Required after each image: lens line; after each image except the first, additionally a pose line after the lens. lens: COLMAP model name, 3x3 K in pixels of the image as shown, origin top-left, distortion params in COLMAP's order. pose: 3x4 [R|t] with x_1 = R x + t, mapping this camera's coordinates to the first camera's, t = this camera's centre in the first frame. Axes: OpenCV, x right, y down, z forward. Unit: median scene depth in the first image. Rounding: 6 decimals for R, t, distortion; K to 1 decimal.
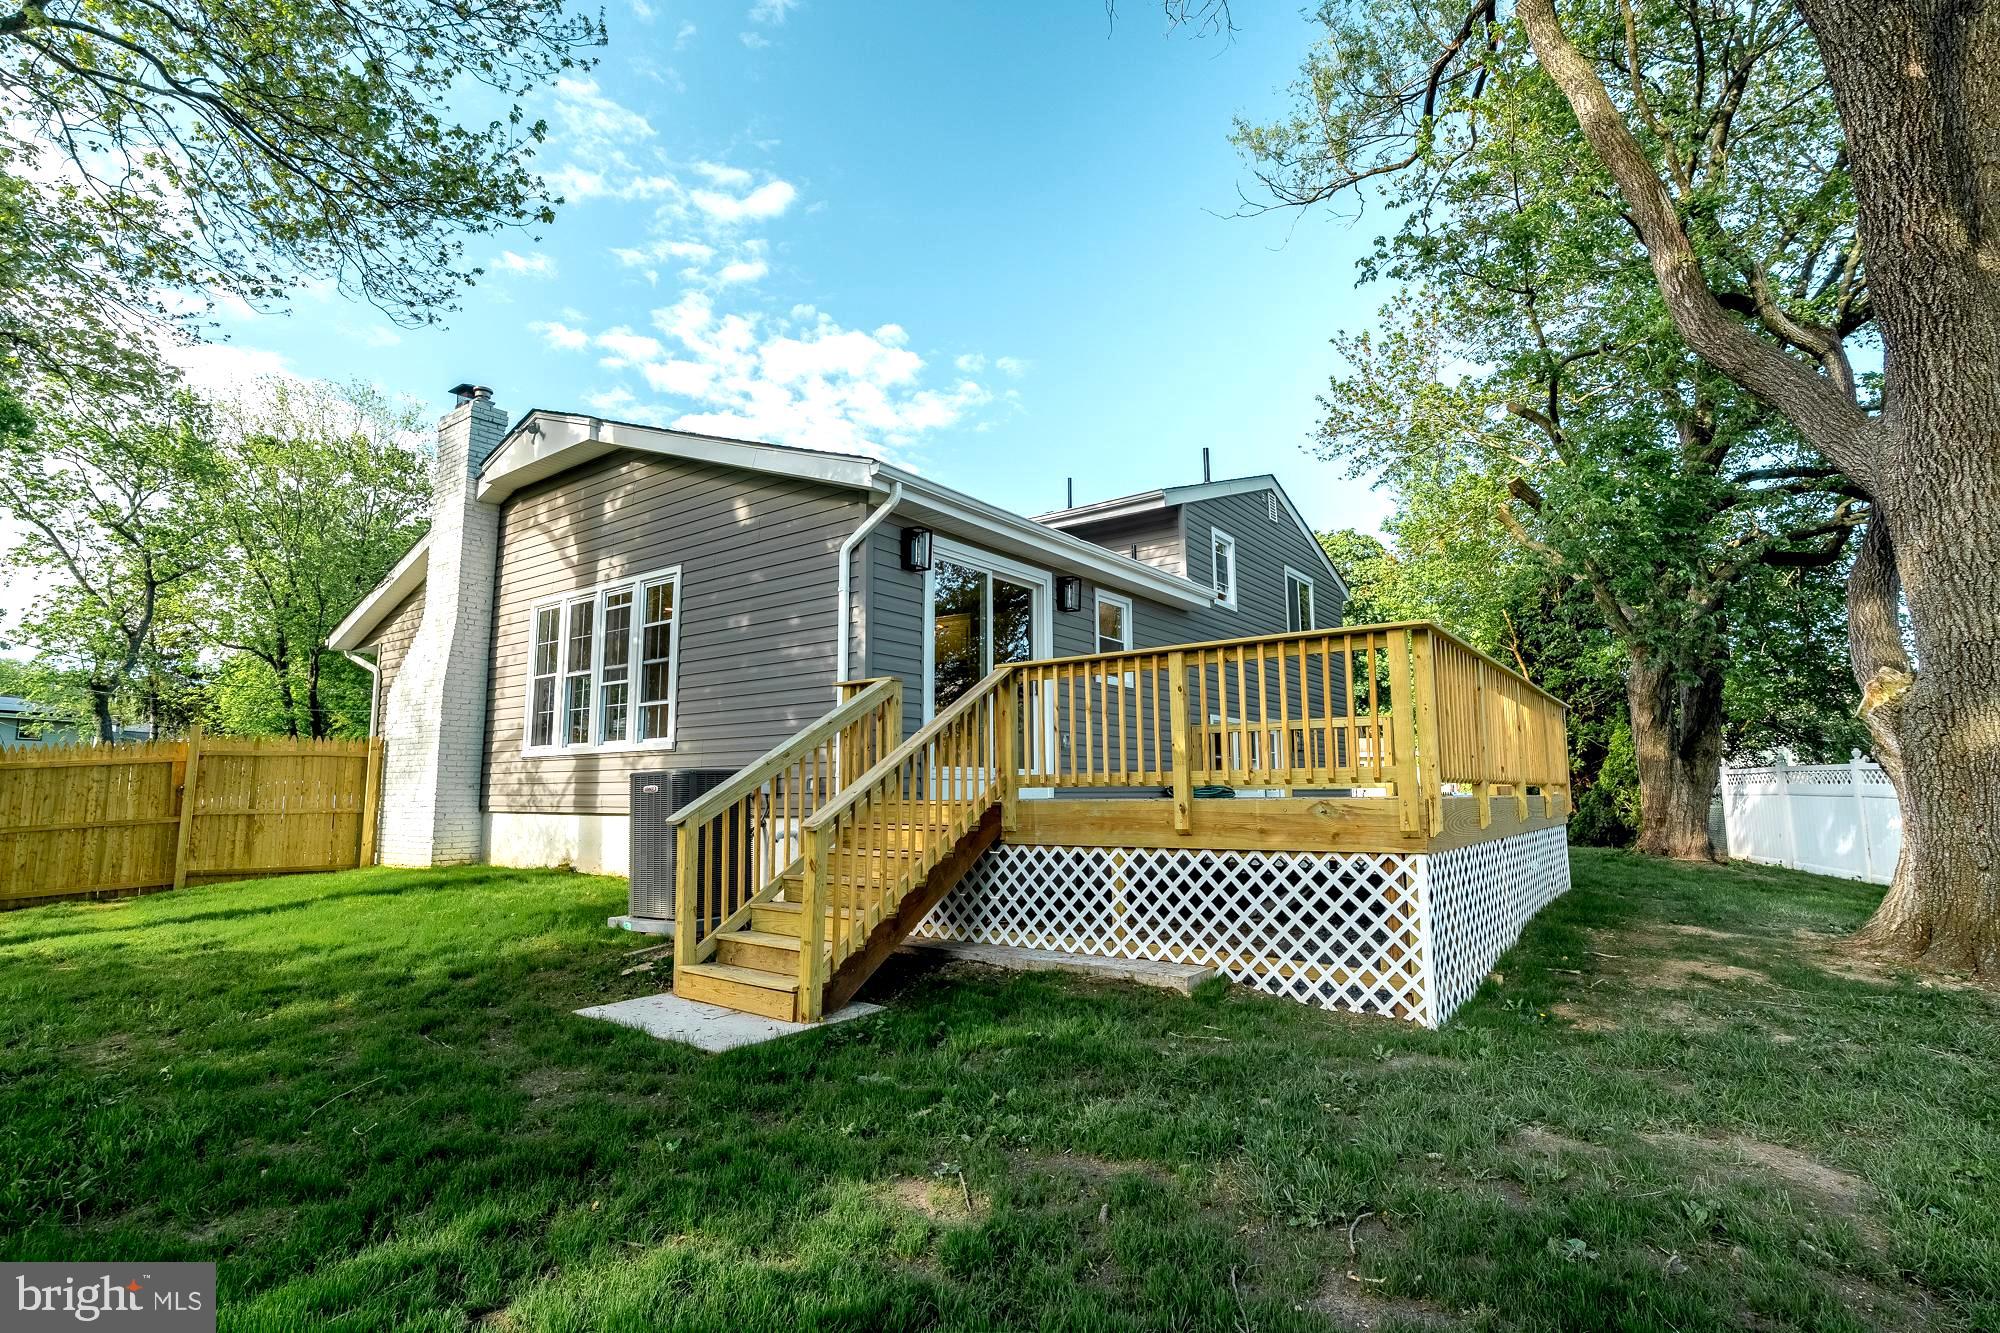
lens RADIAL K [[965.7, 0, 1000.0], [0, 965.7, 666.5], [0, 0, 1]] dist [-0.043167, 0.026826]
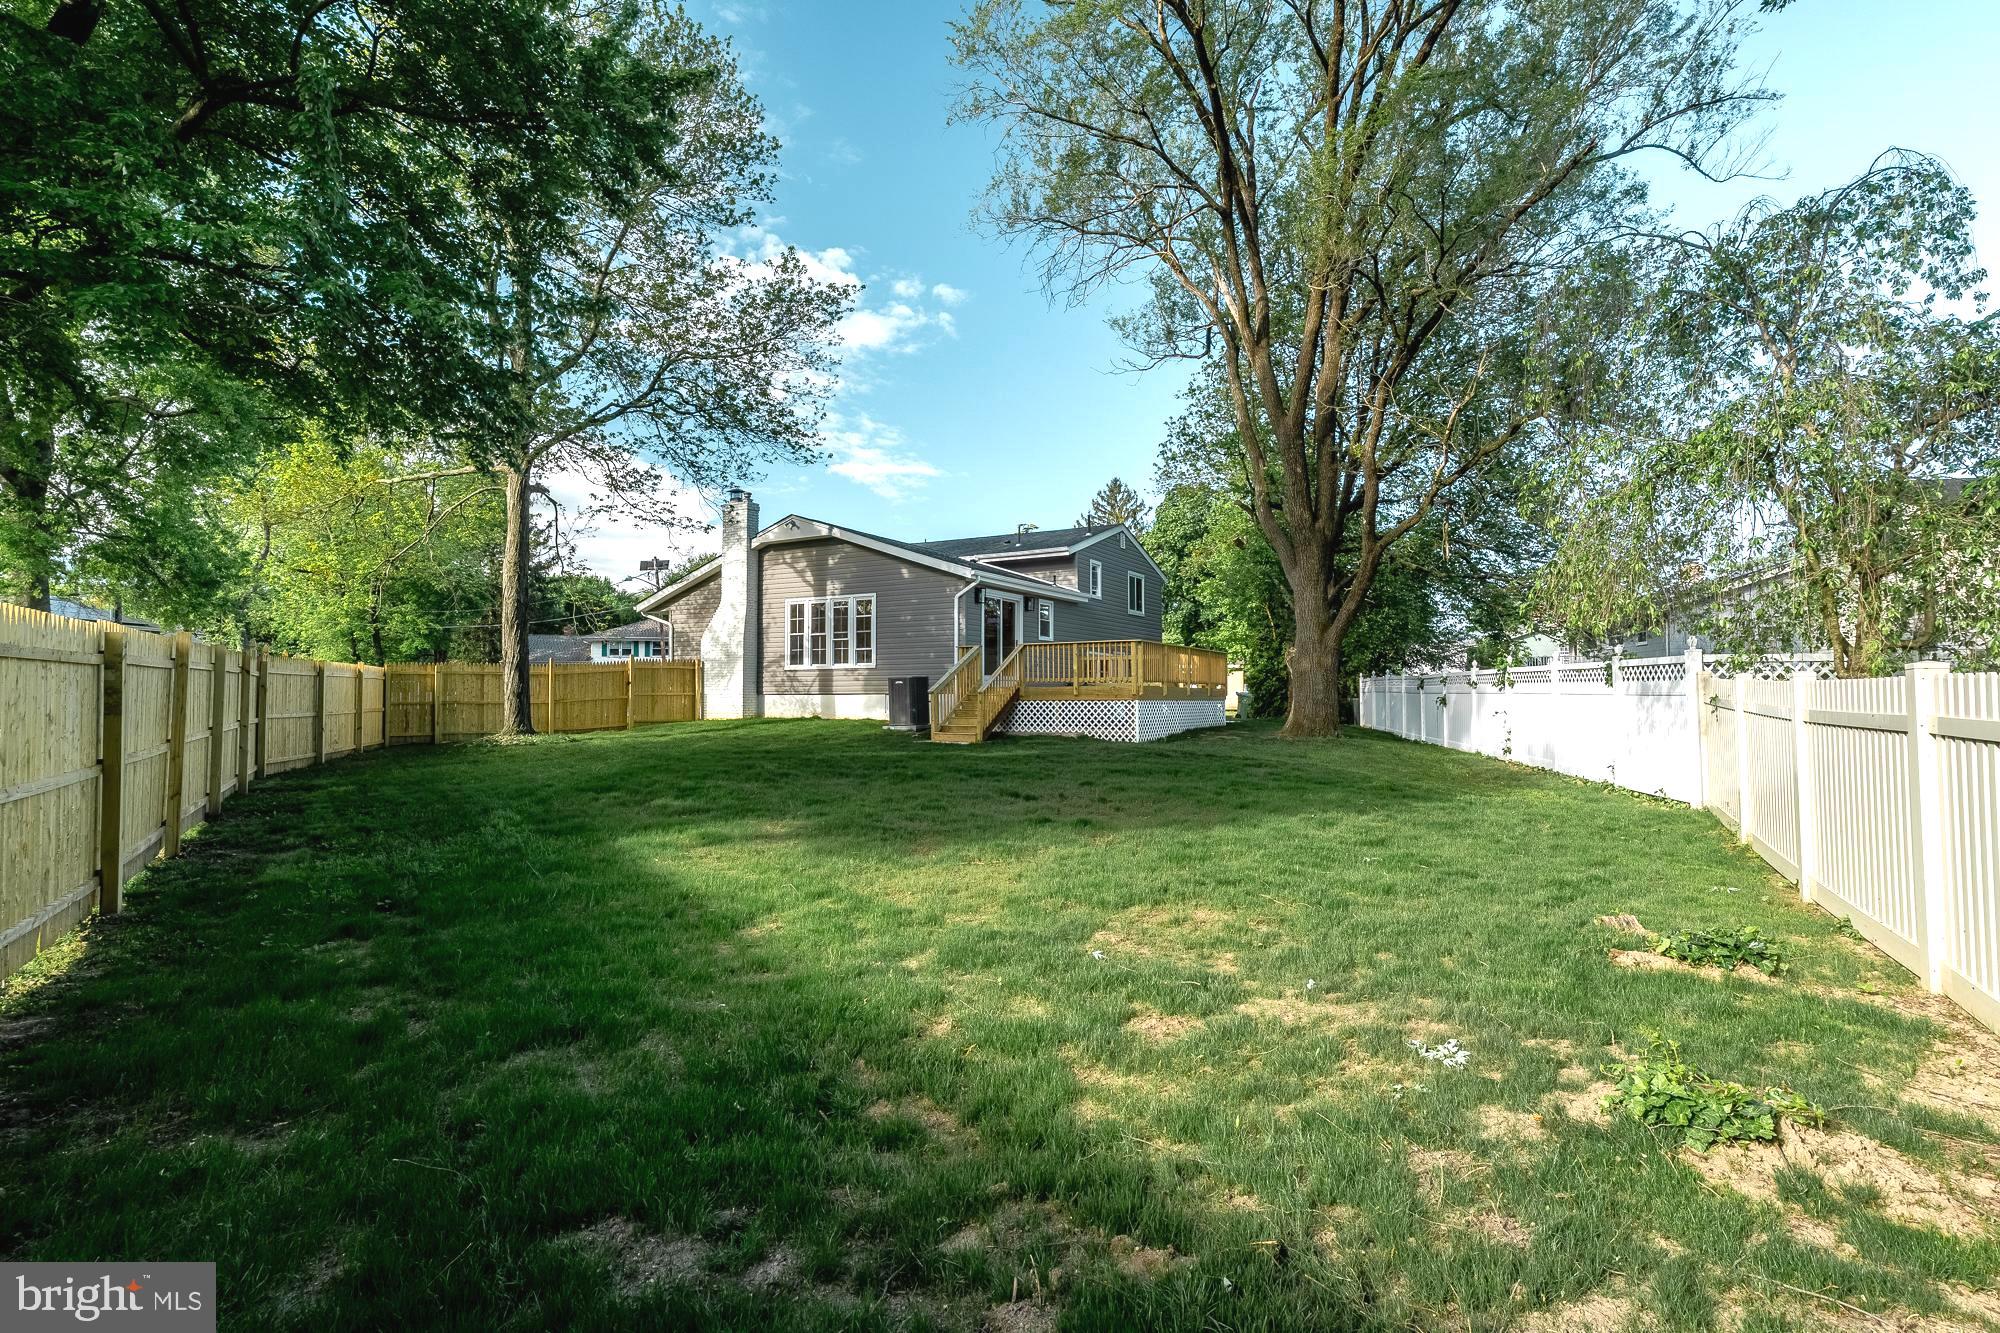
lens RADIAL K [[965.7, 0, 1000.0], [0, 965.7, 666.5], [0, 0, 1]] dist [-0.043167, 0.026826]
pose [[0.992894, 0.009380, 0.118630, -0.440805], [-0.021033, 0.995027, 0.097364, -0.236126], [-0.117127, -0.099168, 0.988153, -2.133232]]
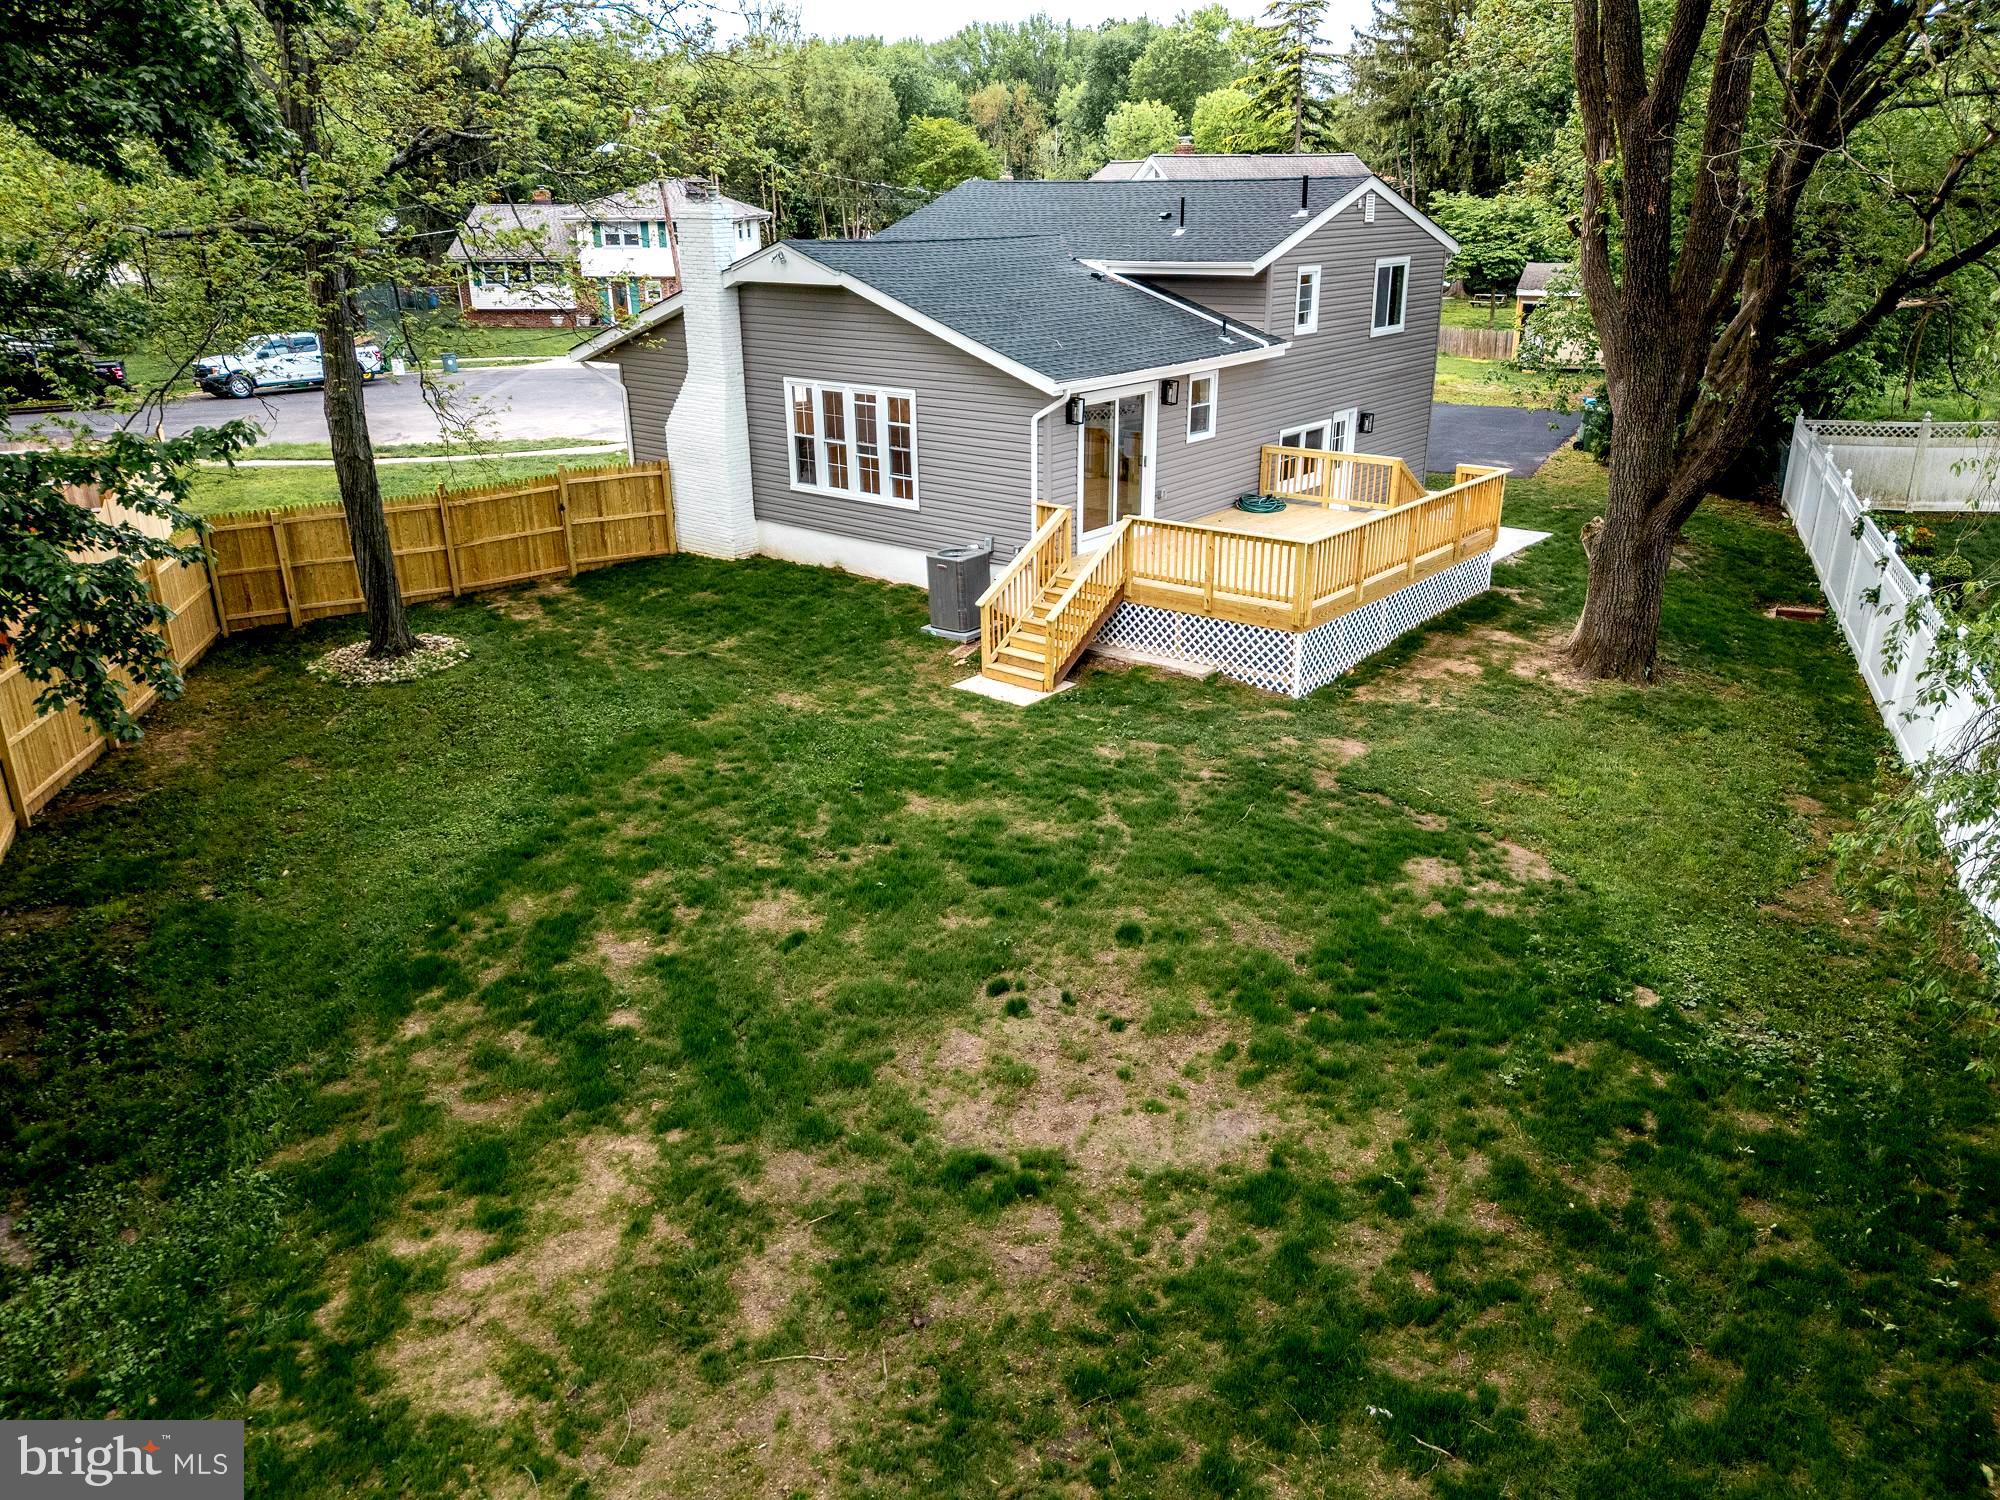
lens RADIAL K [[1451.5, 0, 1003.6], [0, 1451.5, 749.4], [0, 0, 1]] dist [0.166462, -0.354874]
pose [[0.998662, 0.015737, -0.049269, -0.096455], [0.009470, 0.880849, 0.473302, -1.007935], [0.050847, -0.473135, 0.879521, -1.885567]]
